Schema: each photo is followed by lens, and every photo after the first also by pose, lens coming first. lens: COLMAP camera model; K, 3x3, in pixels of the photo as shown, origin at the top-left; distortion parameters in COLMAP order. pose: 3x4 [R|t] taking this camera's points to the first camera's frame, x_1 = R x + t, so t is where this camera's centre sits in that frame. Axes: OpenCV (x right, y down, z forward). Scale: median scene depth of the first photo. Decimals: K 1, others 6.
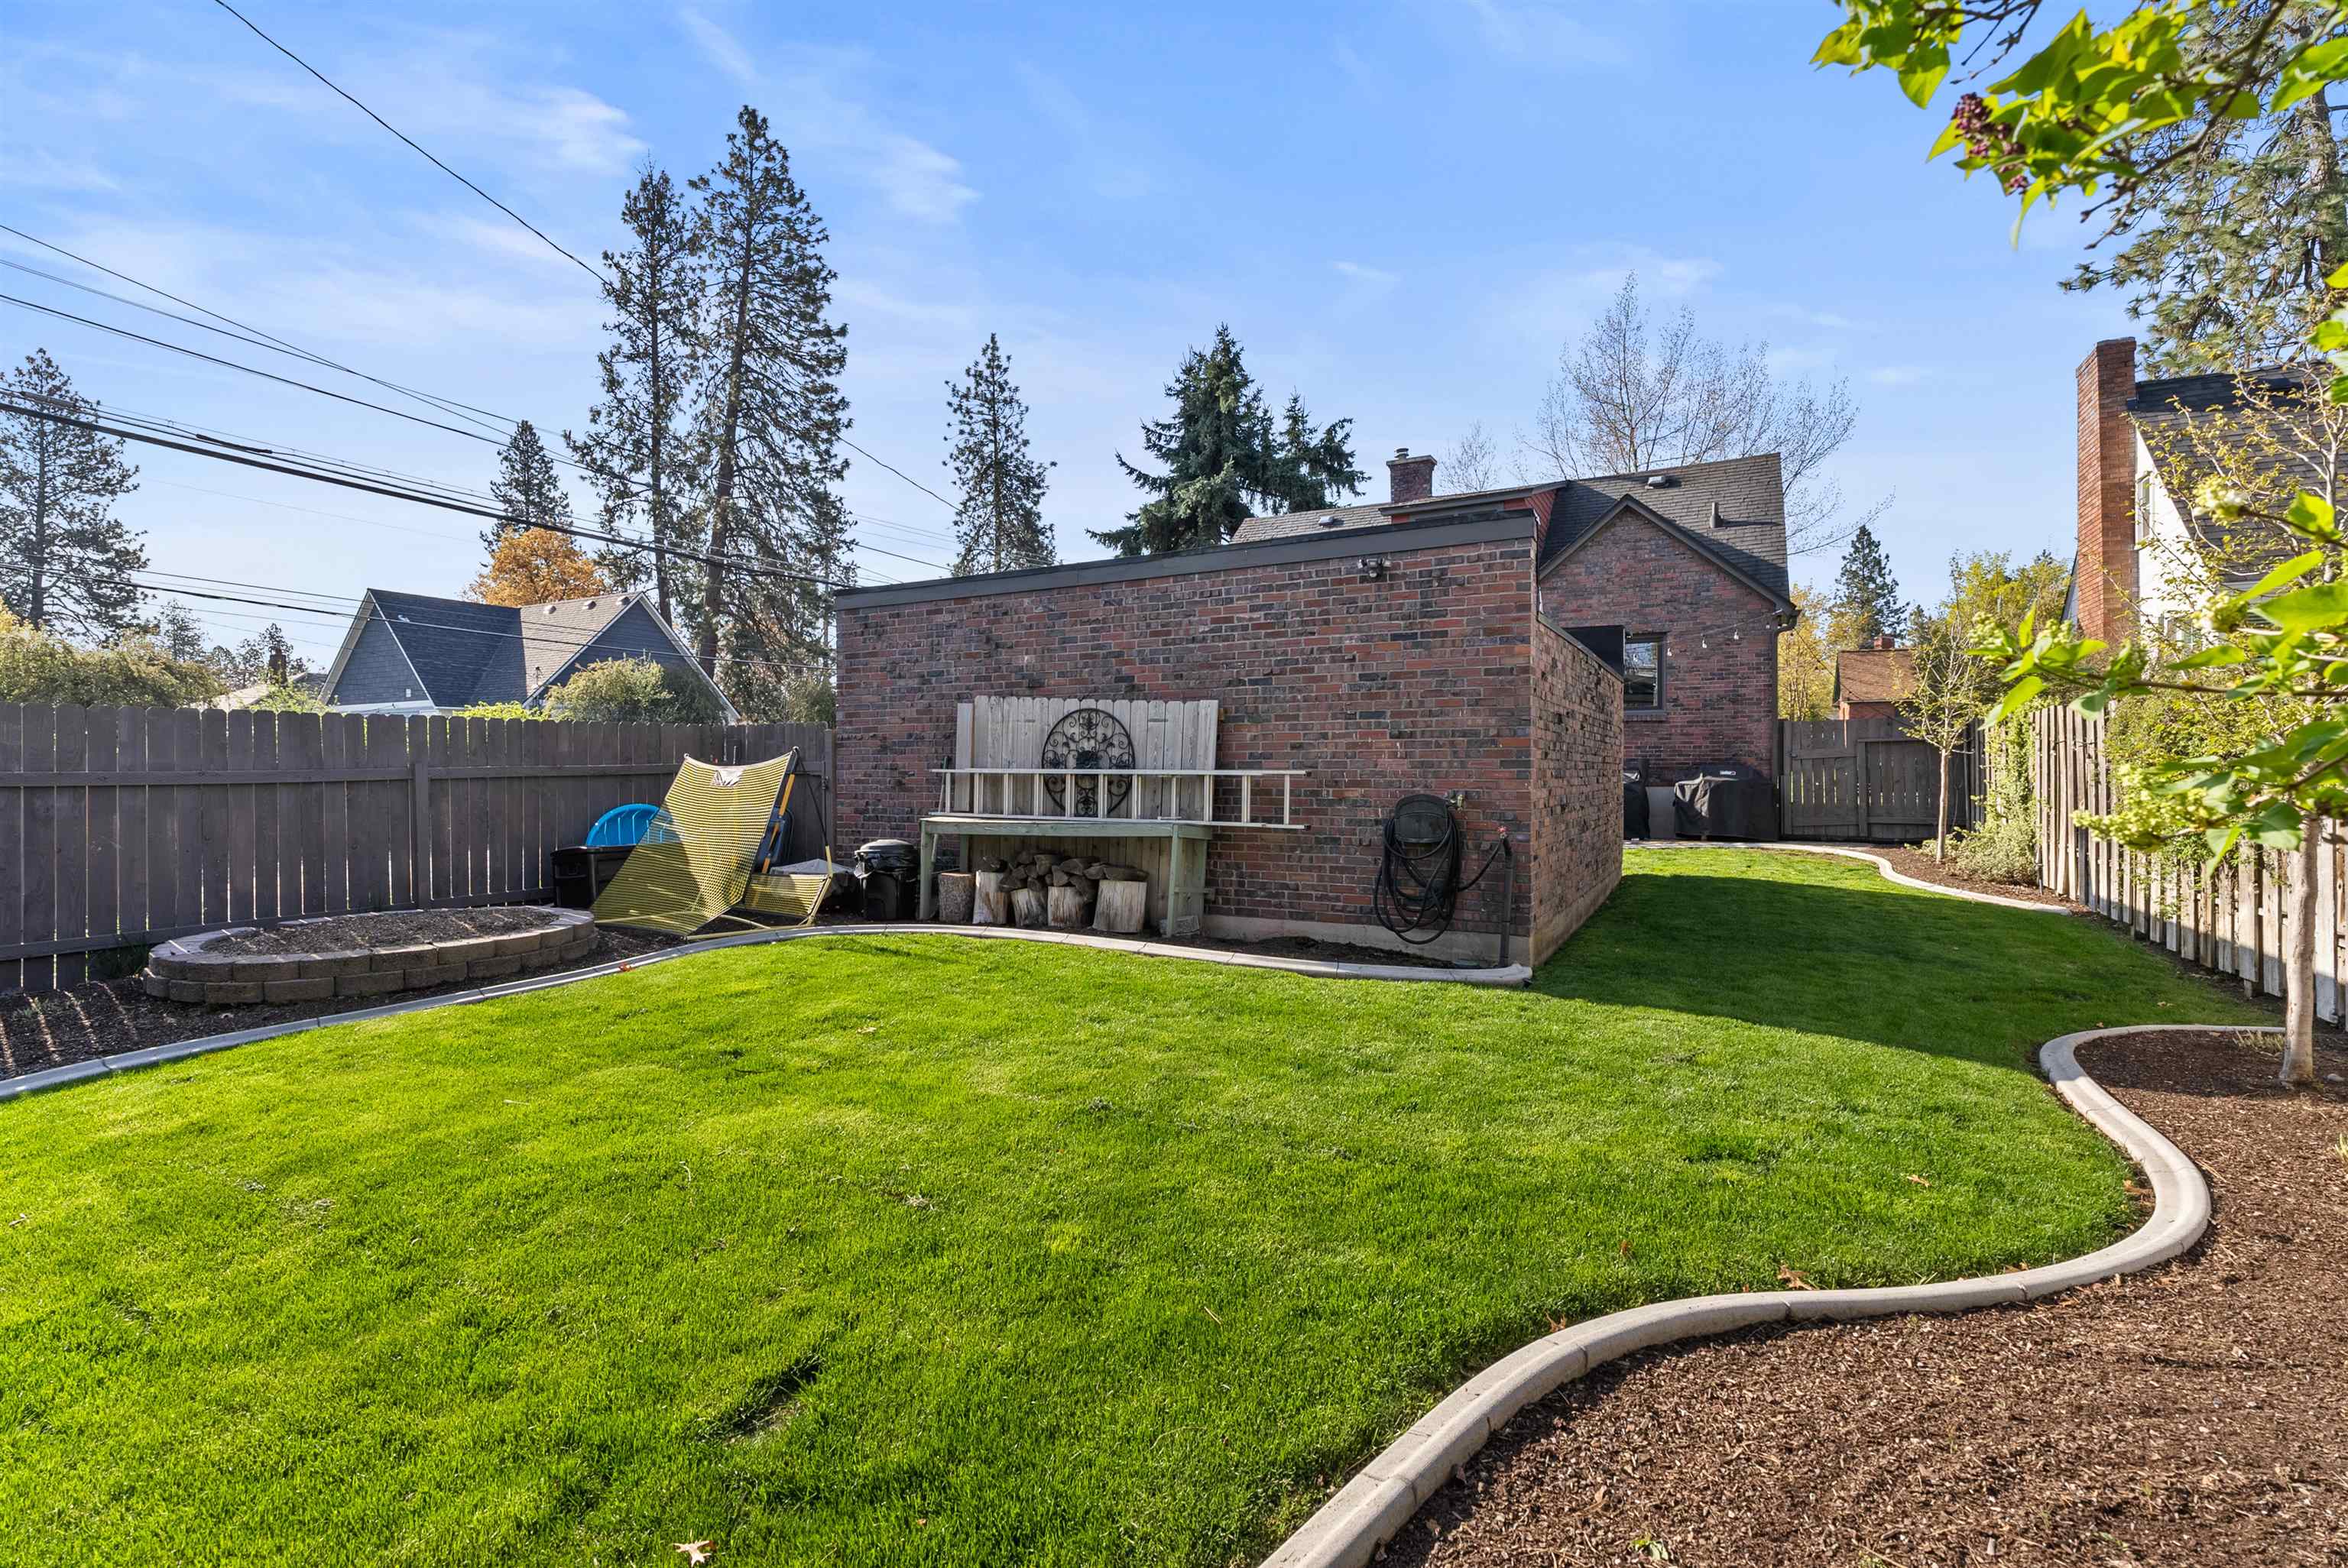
lens RADIAL K [[1070.1, 0, 1176.7], [0, 1070.1, 779.3], [0, 0, 1]] dist [-0.011486, 0.004059]
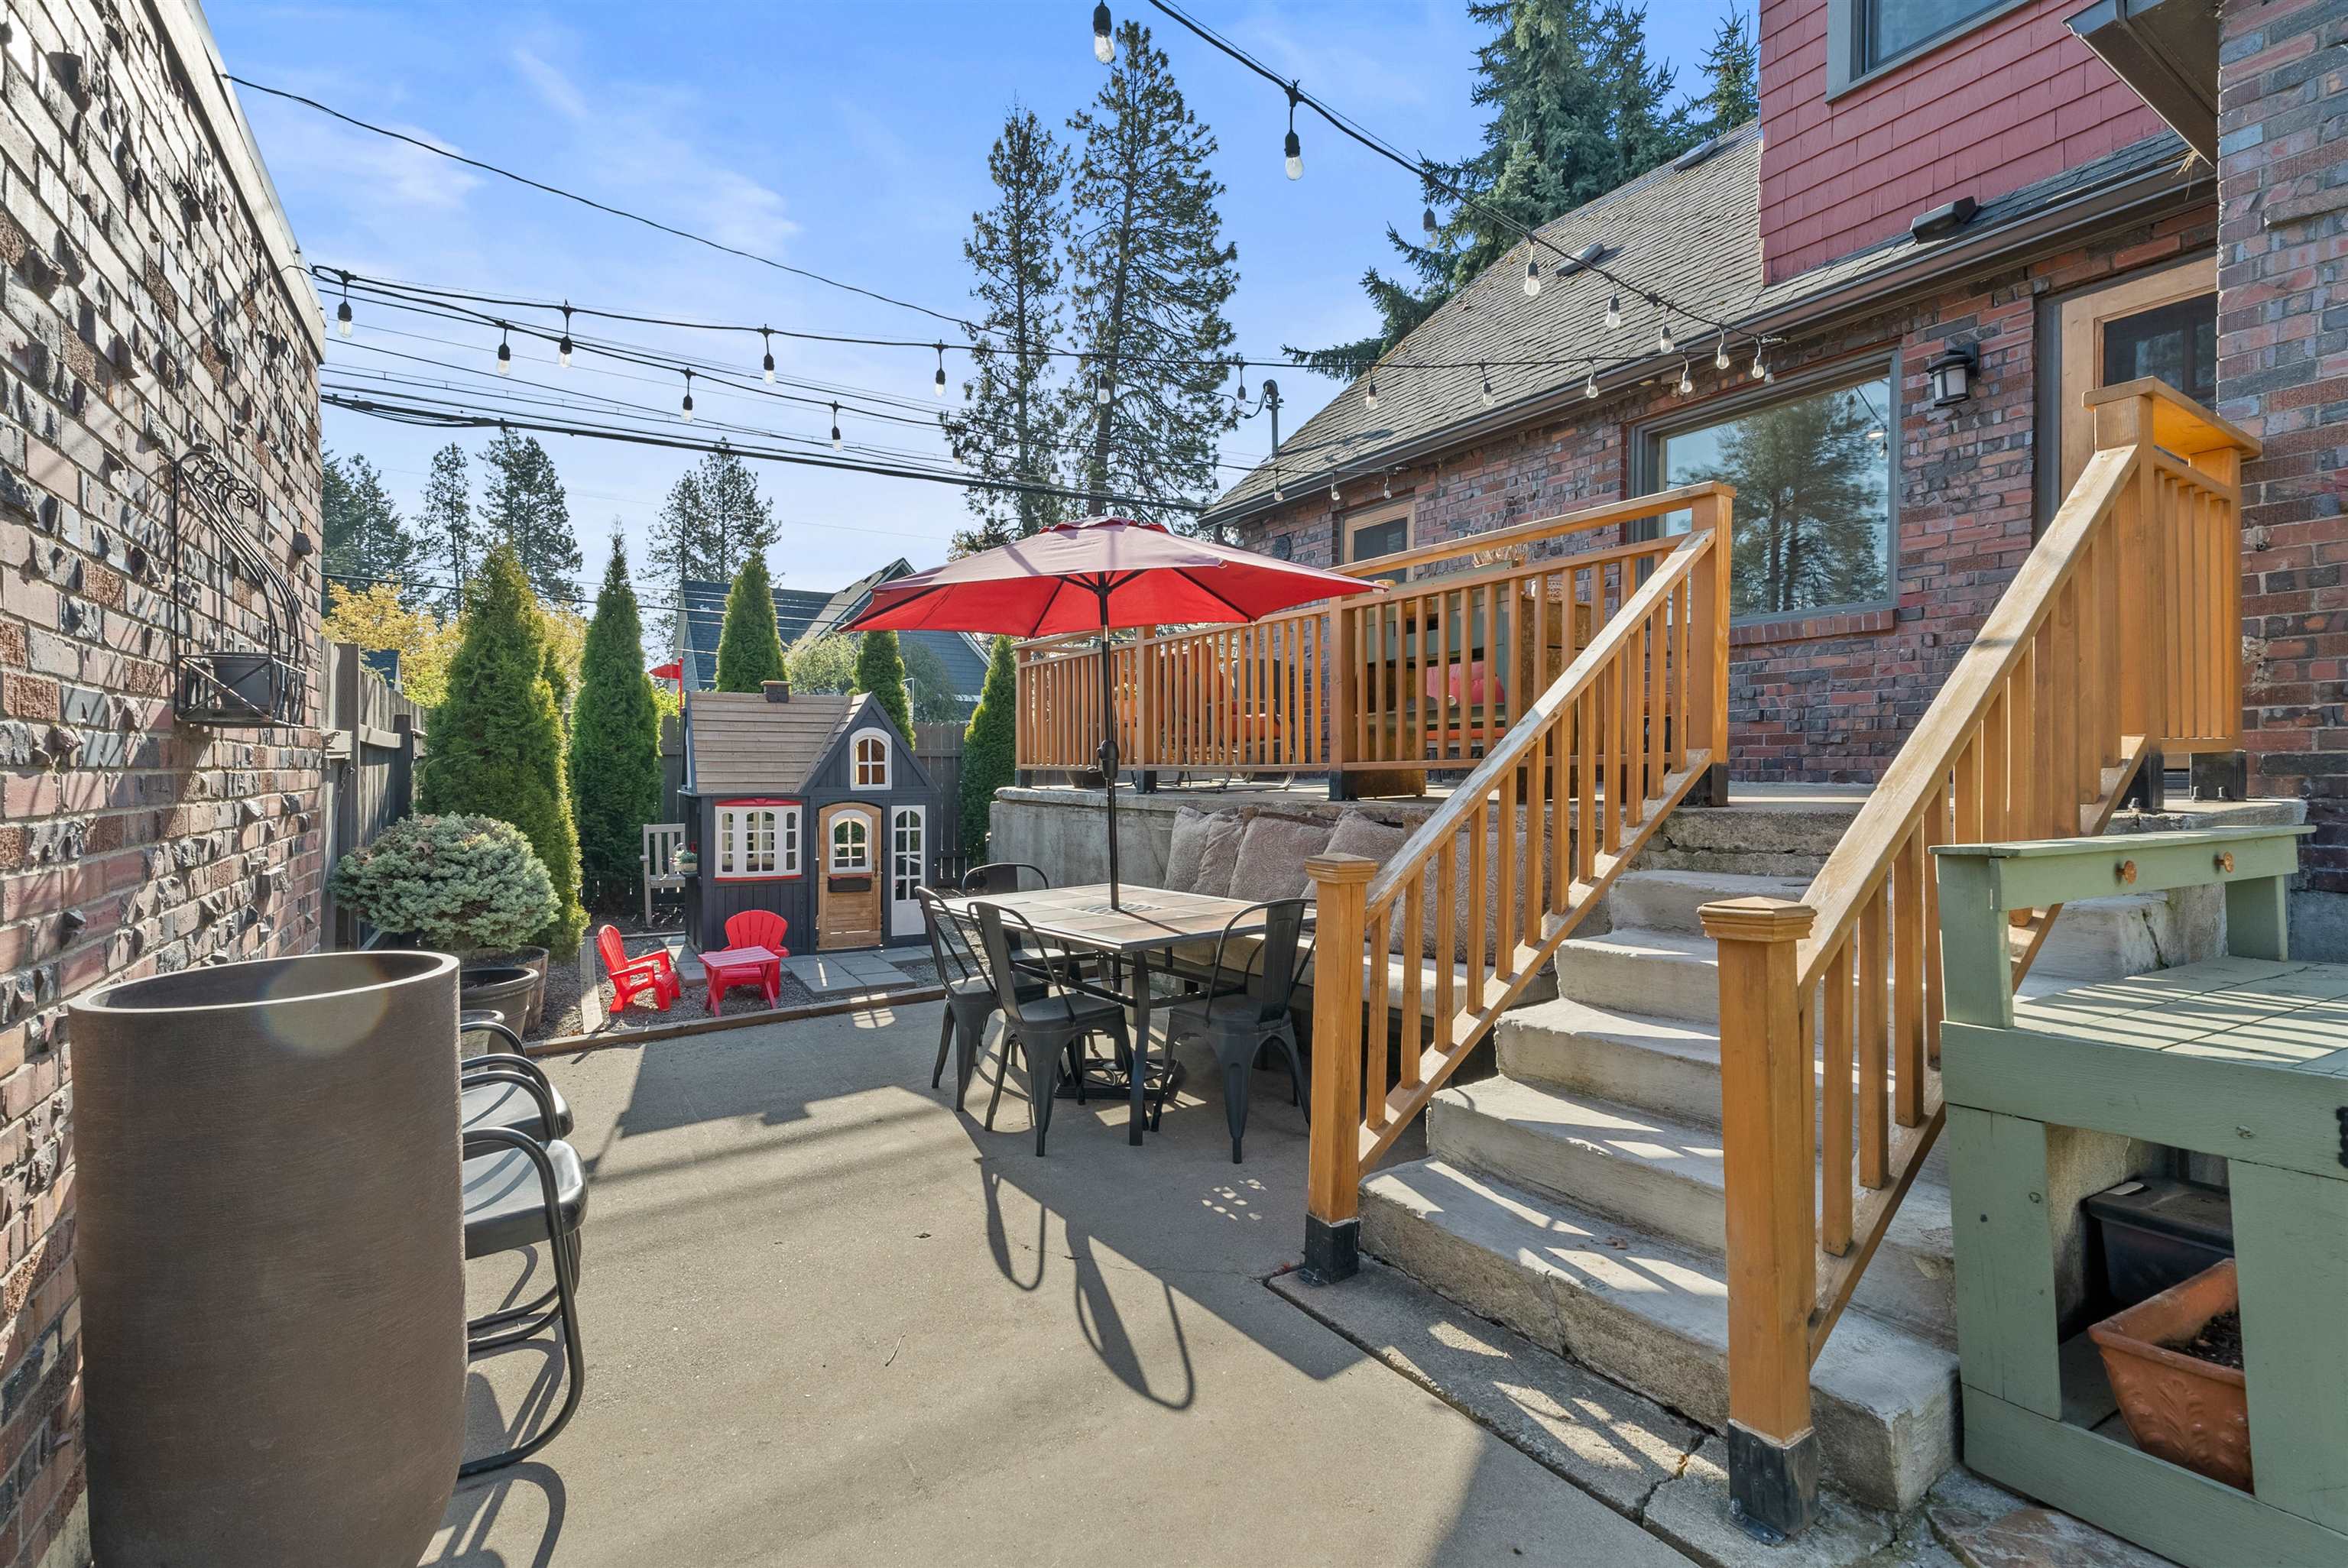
lens RADIAL K [[1070.1, 0, 1178.3], [0, 1070.1, 773.5], [0, 0, 1]] dist [-0.011486, 0.004059]
pose [[0.870025, 0.004341, -0.492989, 0.078512], [-0.004589, 0.999989, 0.000706, -0.005166], [0.492987, 0.001648, 0.870035, 0.261357]]
